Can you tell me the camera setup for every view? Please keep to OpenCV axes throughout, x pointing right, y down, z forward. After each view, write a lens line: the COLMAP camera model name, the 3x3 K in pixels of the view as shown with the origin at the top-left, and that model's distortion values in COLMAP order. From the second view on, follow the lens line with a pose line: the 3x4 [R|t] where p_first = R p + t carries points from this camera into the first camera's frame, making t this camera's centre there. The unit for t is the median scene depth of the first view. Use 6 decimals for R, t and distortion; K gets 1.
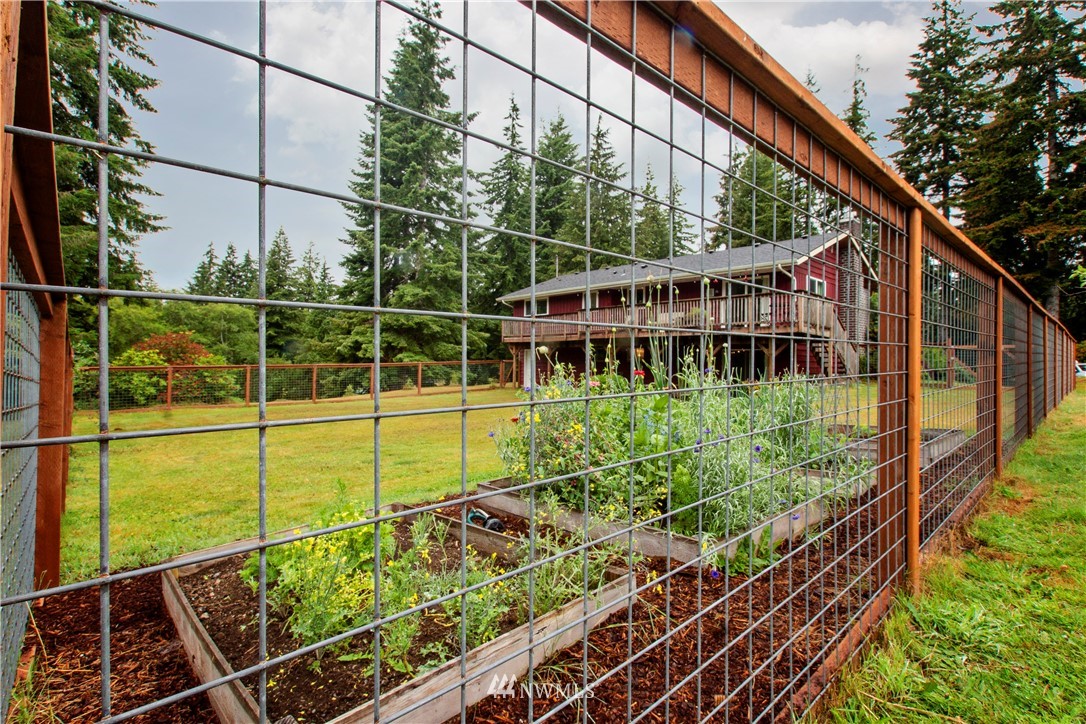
lens RADIAL K [[514.5, 0, 558.2], [0, 514.5, 362.8], [0, 0, 1]] dist [0.000717, -0.000102]
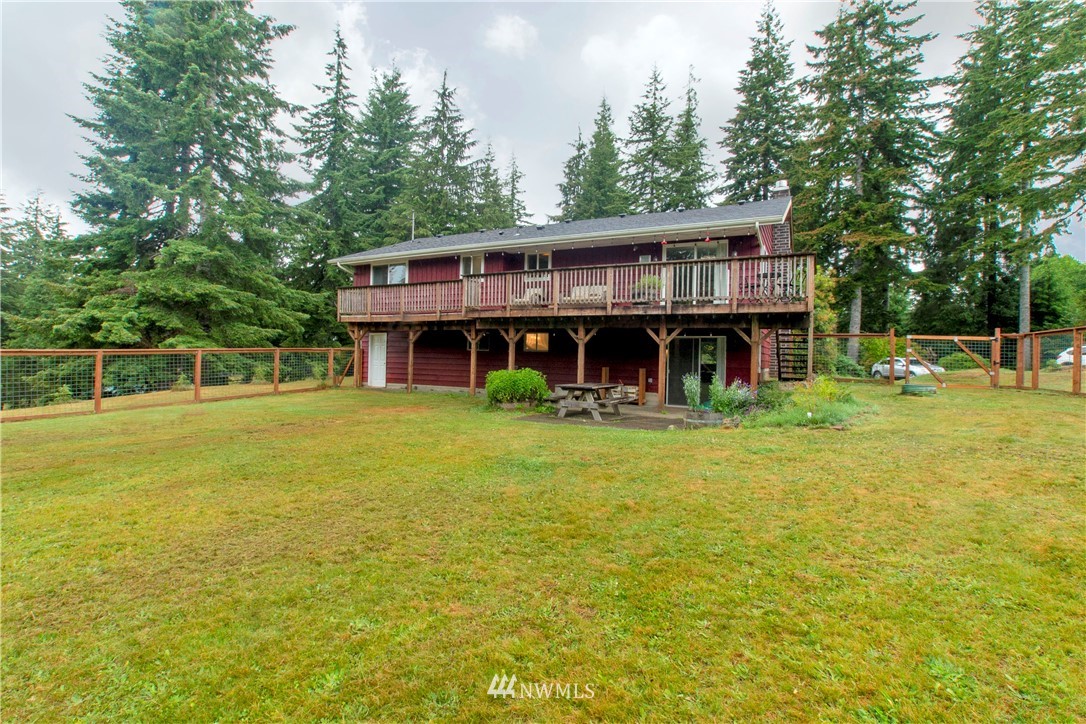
lens RADIAL K [[507.2, 0, 549.3], [0, 507.2, 360.9], [0, 0, 1]] dist [-0.013976, 0.009201]
pose [[0.946510, 0.005231, 0.322632, -0.028480], [-0.009091, 0.999904, 0.010458, 0.001568], [-0.322547, -0.012831, 0.946467, 0.125443]]
